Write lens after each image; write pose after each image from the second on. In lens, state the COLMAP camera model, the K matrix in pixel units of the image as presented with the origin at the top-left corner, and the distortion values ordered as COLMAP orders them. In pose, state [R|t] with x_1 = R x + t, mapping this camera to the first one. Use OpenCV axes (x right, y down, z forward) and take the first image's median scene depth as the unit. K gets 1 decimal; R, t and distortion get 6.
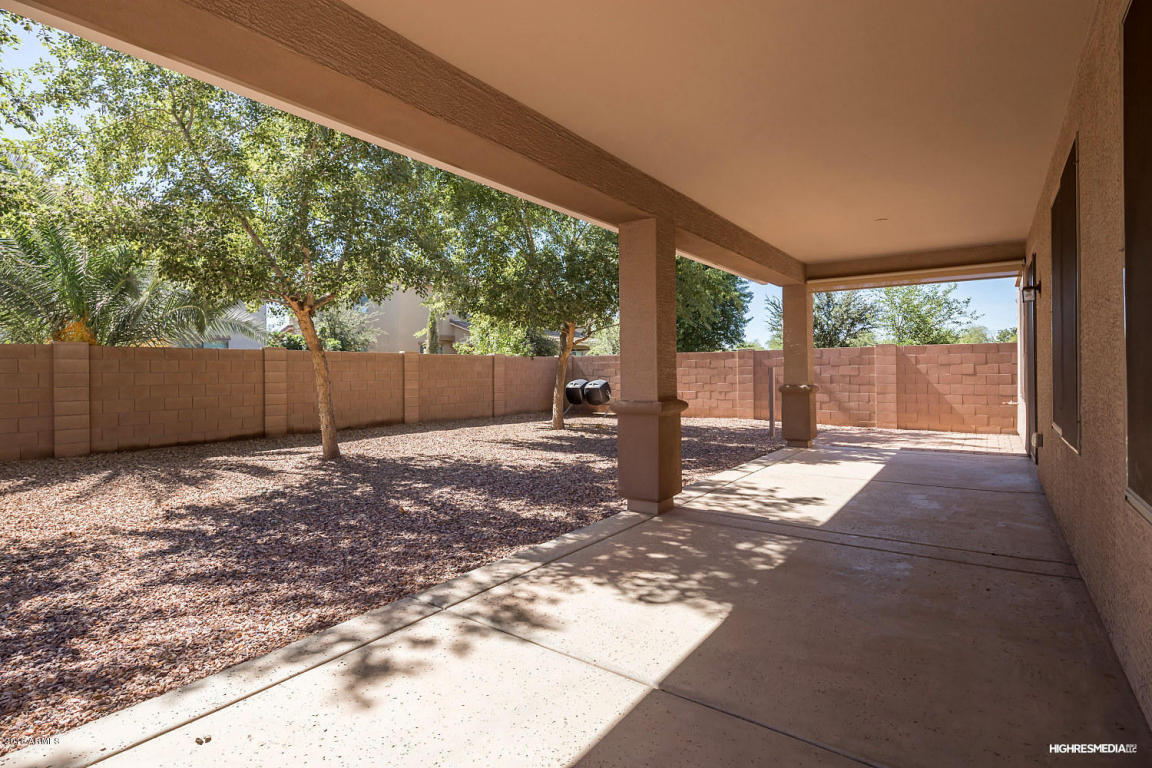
lens RADIAL K [[563.0, 0, 574.1], [0, 563.0, 357.1], [0, 0, 1]] dist [0.003200, 0.000499]
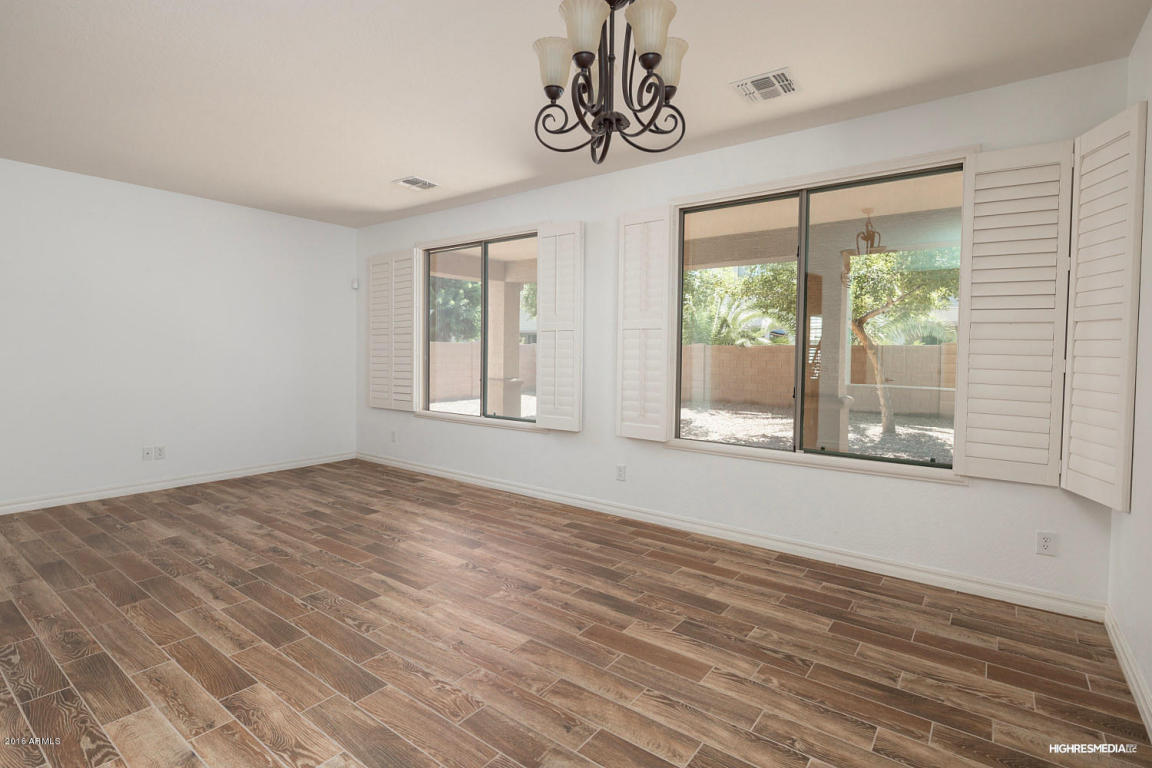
lens RADIAL K [[560.4, 0, 570.2], [0, 560.4, 367.7], [0, 0, 1]] dist [0.000924, -0.000830]
pose [[-0.020089, 0.038932, -0.999040, 0.676927], [0.014620, 0.999146, 0.038642, -0.022751], [0.999691, -0.013830, -0.020641, 0.249486]]
